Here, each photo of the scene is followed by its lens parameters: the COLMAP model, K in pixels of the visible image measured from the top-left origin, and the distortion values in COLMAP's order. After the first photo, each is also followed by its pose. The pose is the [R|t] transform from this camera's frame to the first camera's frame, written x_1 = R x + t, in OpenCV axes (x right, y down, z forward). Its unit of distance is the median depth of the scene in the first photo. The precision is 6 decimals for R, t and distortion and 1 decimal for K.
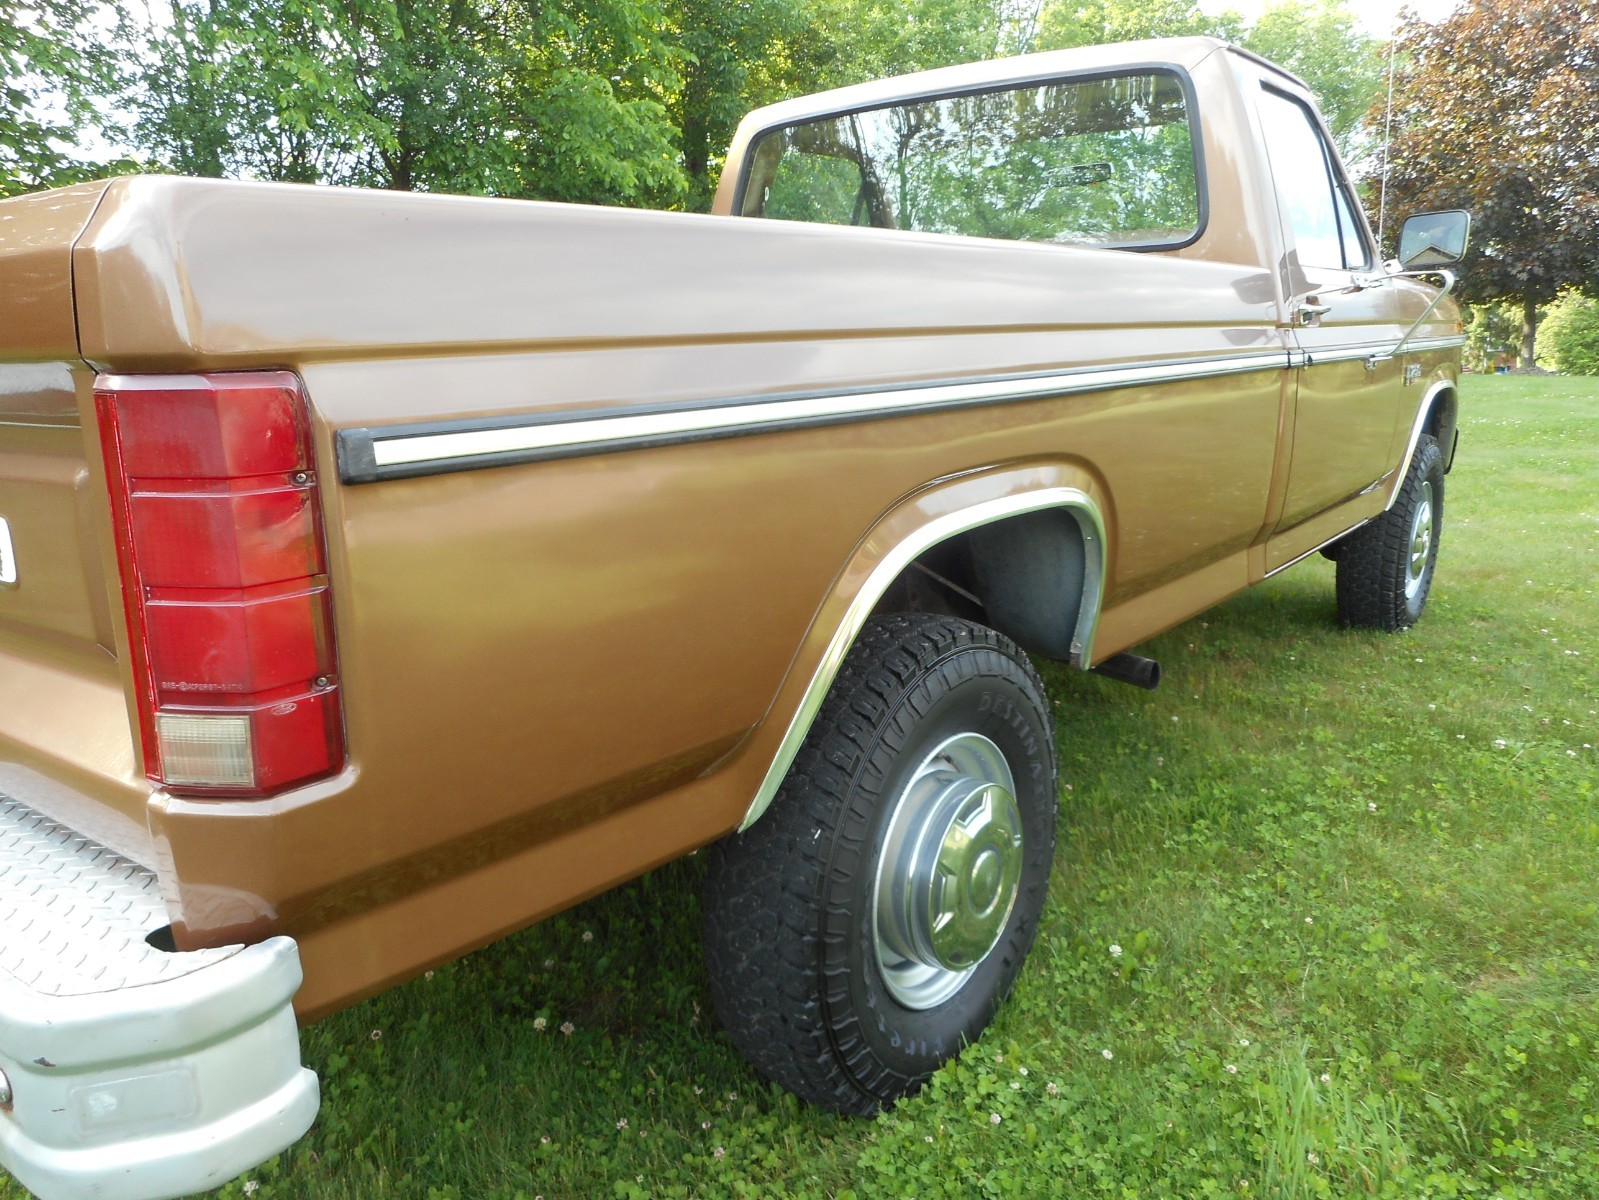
lens RADIAL K [[1169.4, 0, 799.5], [0, 1169.4, 600.0], [0, 0, 1]] dist [0.021026, 0.000543]
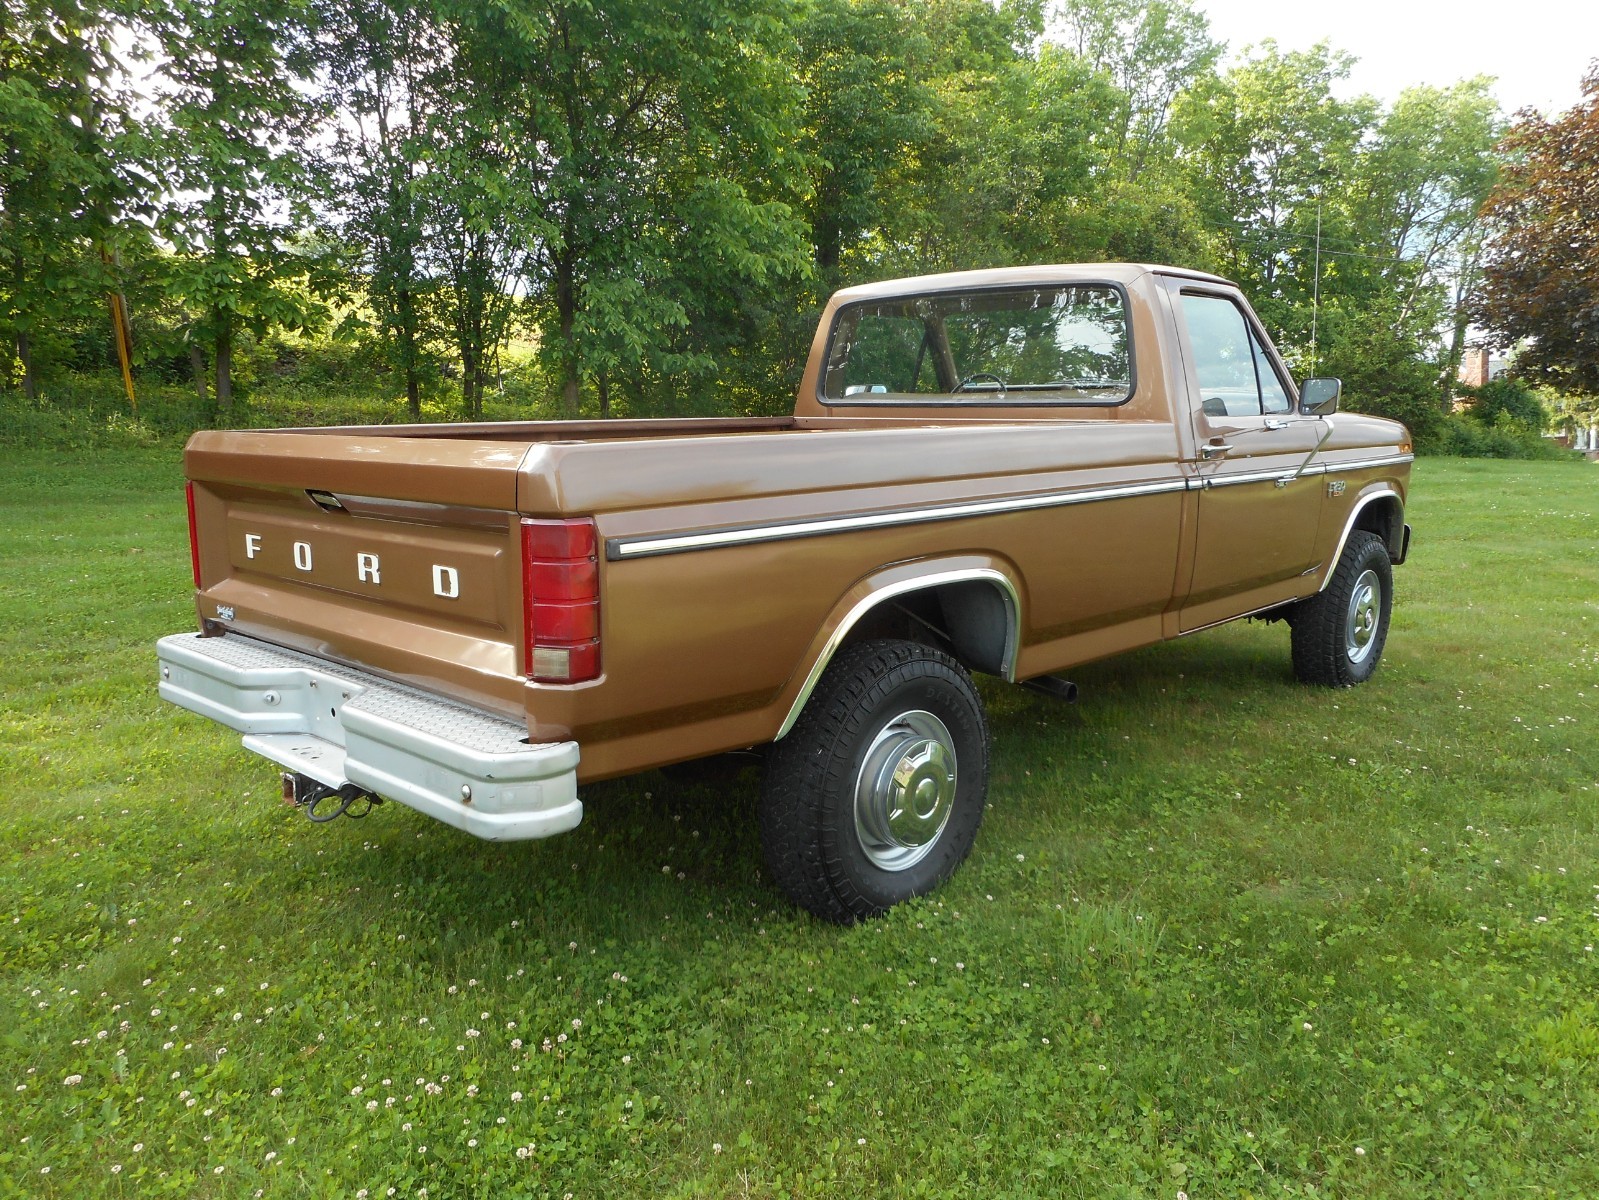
lens RADIAL K [[1209.9, 0, 799.5], [0, 1209.9, 600.0], [0, 0, 1]] dist [0.018616, -0.001722]
pose [[0.993347, 0.034298, -0.109930, 0.115627], [-0.040291, 0.997794, -0.052770, 0.039440], [0.107877, 0.056848, 0.992538, -0.570668]]
